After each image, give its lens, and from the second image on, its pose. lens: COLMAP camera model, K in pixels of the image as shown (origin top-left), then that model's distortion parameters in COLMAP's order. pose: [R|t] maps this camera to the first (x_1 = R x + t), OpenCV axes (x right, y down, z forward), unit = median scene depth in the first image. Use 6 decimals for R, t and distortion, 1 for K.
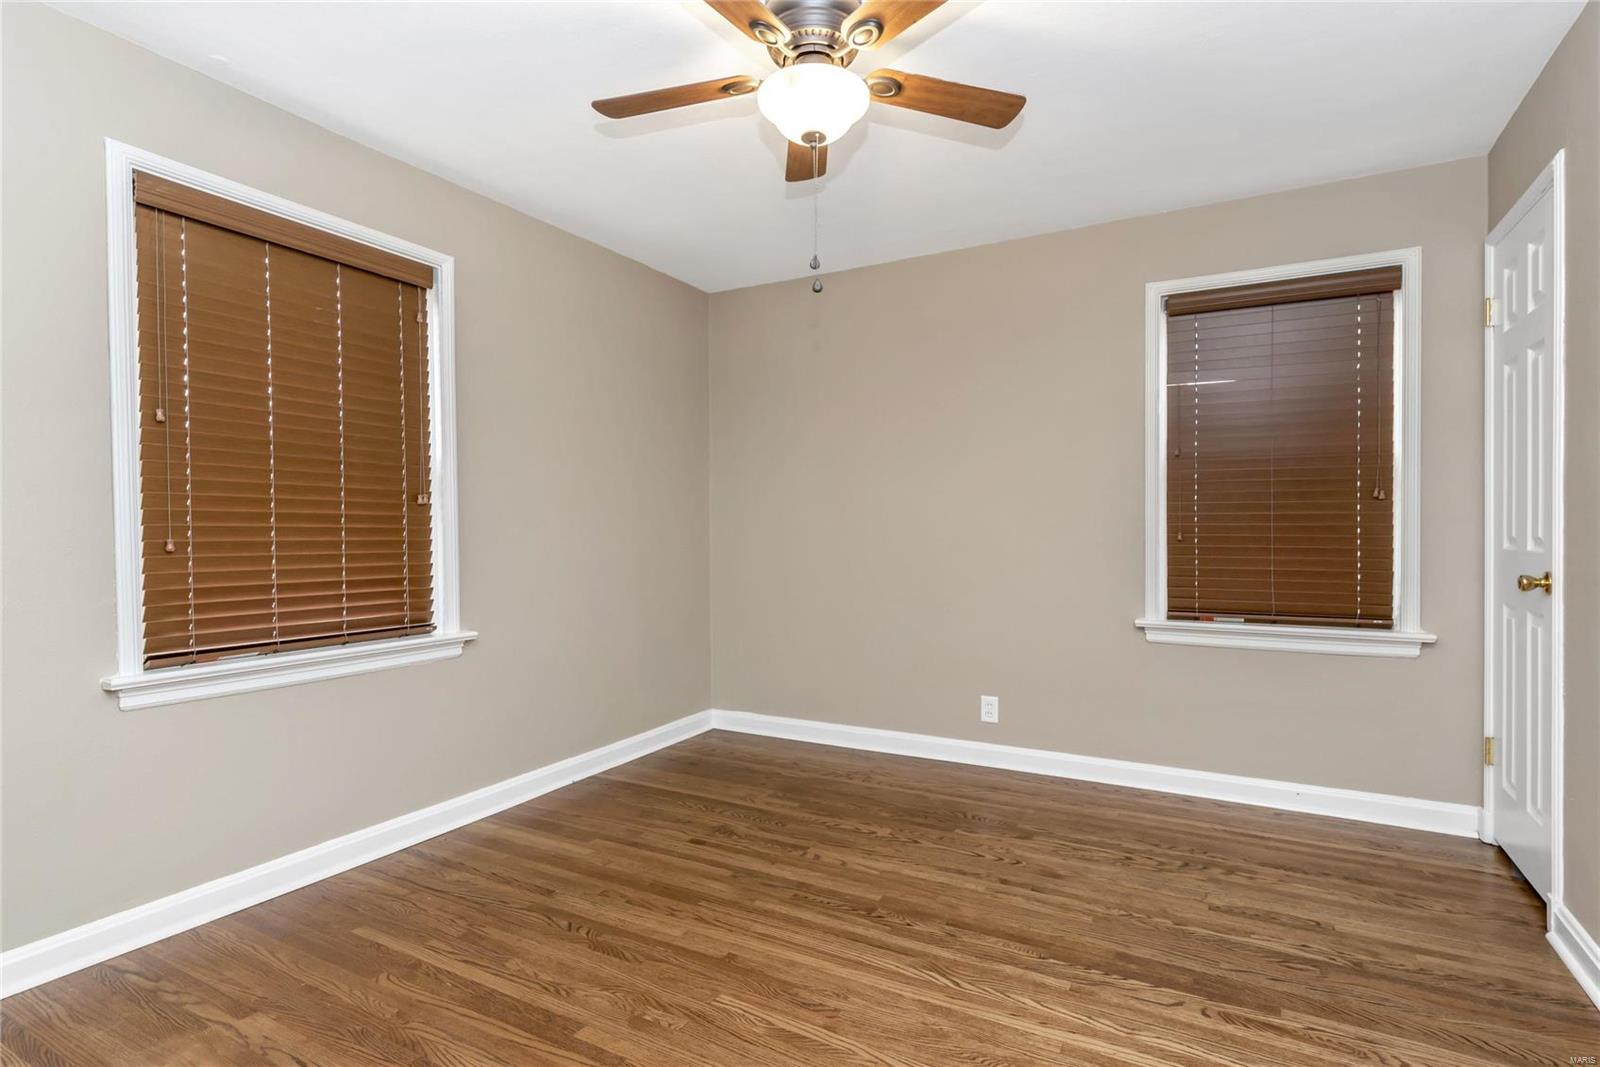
lens RADIAL K [[769.4, 0, 800.0], [0, 769.4, 533.5], [0, 0, 1]] dist [0.017732, -0.001237]
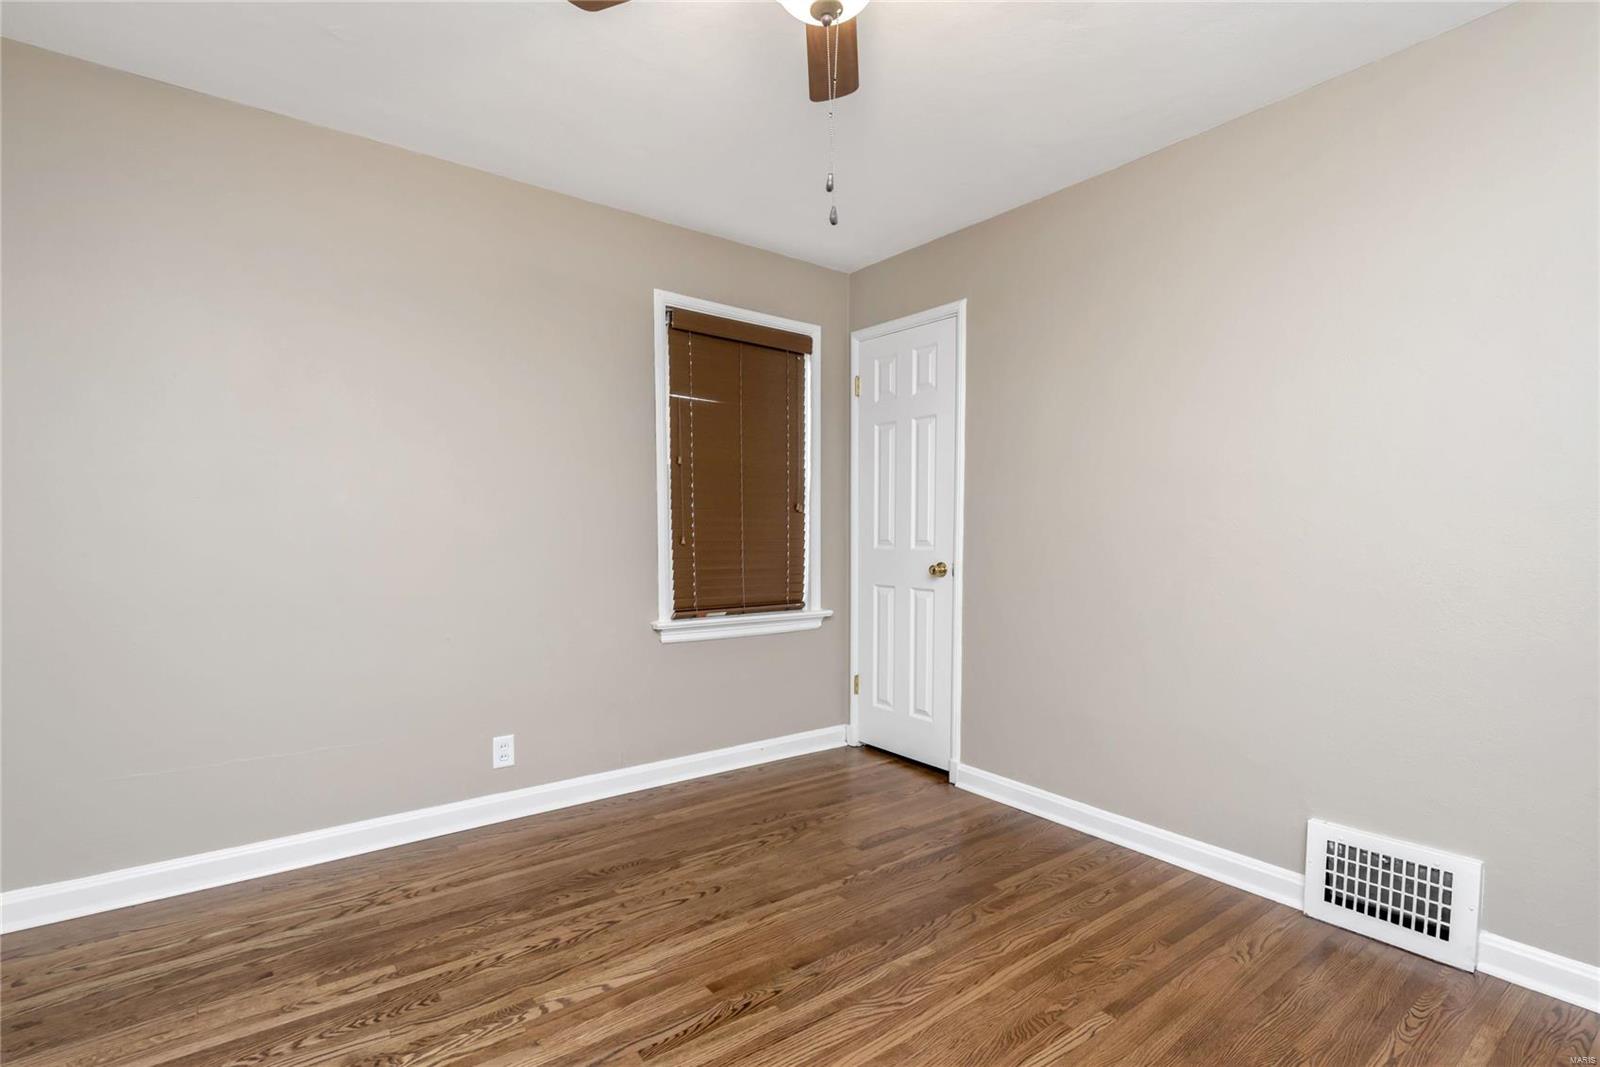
lens RADIAL K [[769.4, 0, 800.0], [0, 769.4, 533.5], [0, 0, 1]] dist [0.017732, -0.001237]
pose [[0.421547, 0.002908, 0.906802, -0.489353], [0.001526, 0.999991, -0.003916, -0.004316], [-0.906805, 0.003034, 0.421539, 0.465520]]
